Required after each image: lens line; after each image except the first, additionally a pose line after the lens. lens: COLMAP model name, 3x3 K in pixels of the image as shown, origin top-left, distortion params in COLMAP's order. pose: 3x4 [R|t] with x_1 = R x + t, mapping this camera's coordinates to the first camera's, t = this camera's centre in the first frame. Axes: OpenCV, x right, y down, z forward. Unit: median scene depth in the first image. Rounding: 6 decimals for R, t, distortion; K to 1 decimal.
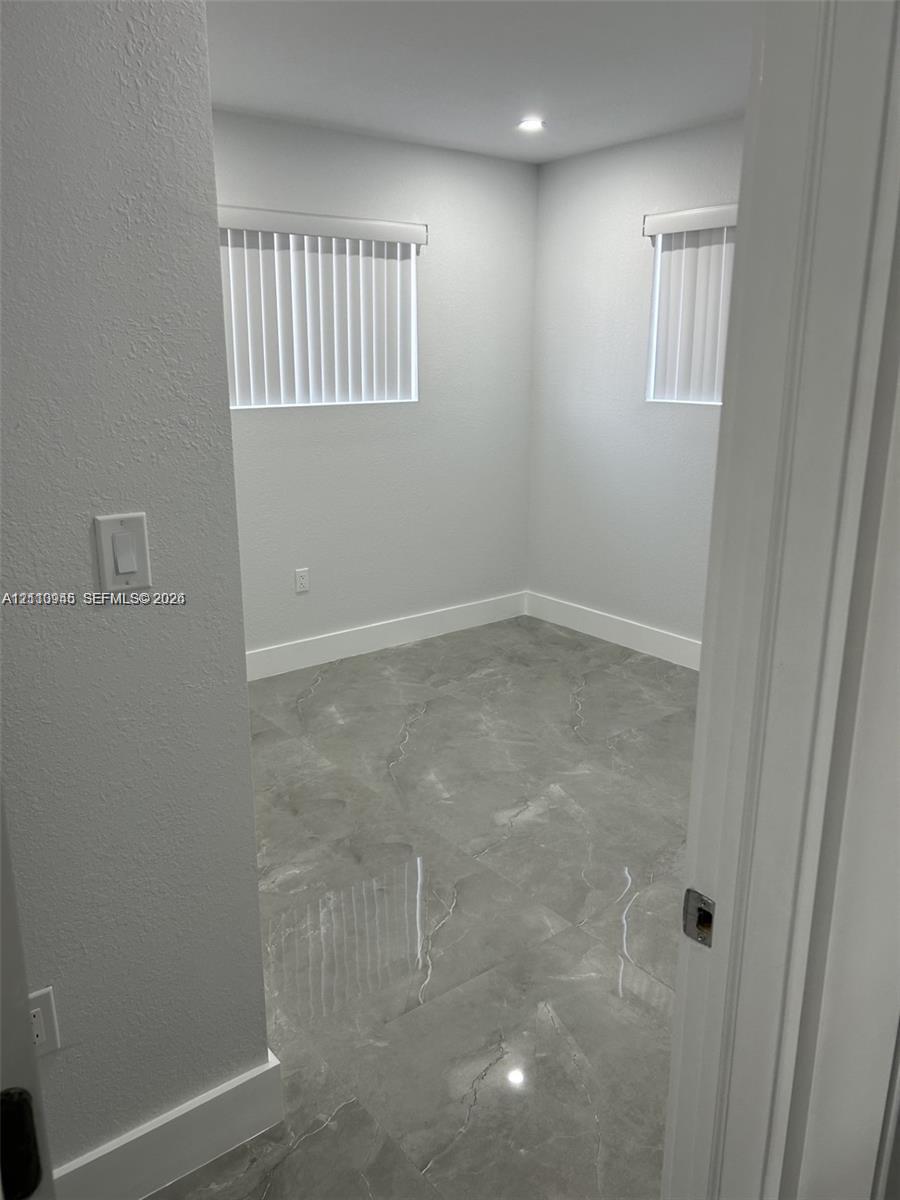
lens RADIAL K [[921.0, 0, 440.9], [0, 921.0, 612.9], [0, 0, 1]] dist [-0.001150, -0.038702]
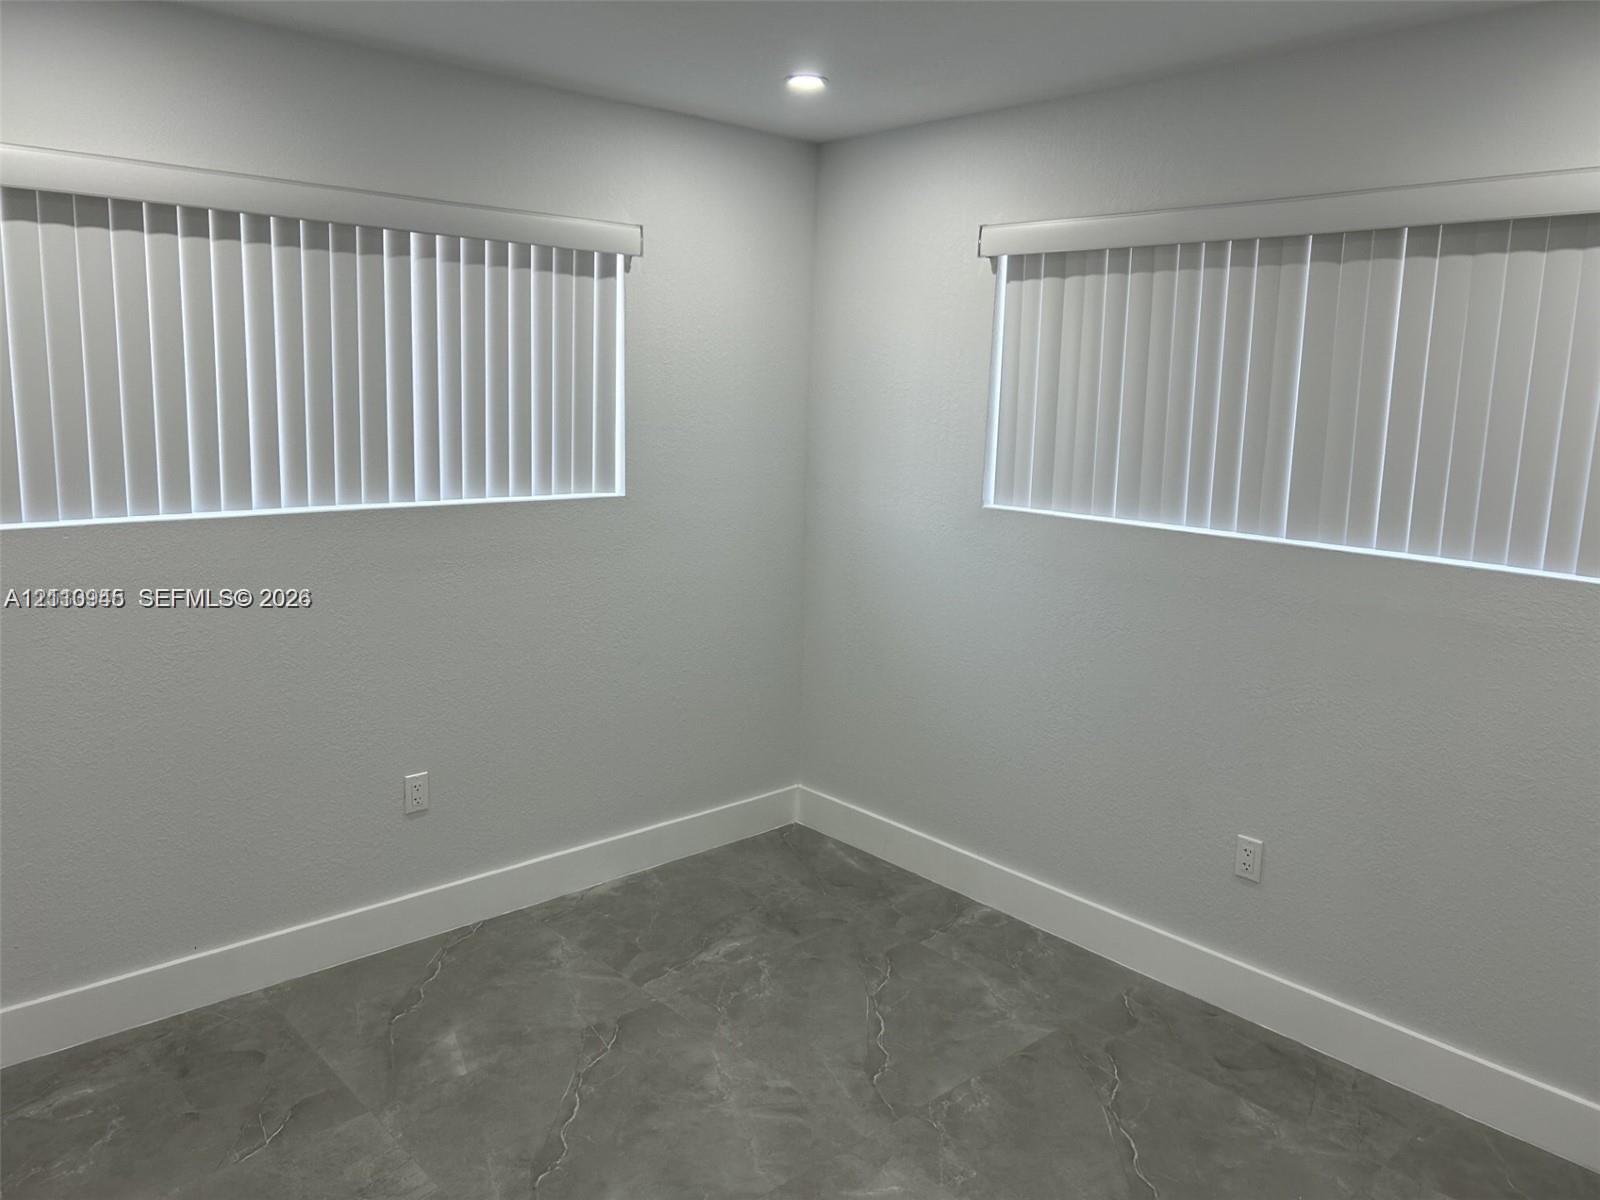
lens RADIAL K [[1228.0, 0, 809.6], [0, 1228.0, 585.5], [0, 0, 1]] dist [-0.001150, -0.038702]
pose [[0.995529, 0.015866, 0.093112, 0.026289], [-0.005004, 0.993266, -0.115747, -0.082528], [-0.094321, 0.114763, 0.988905, 0.189954]]
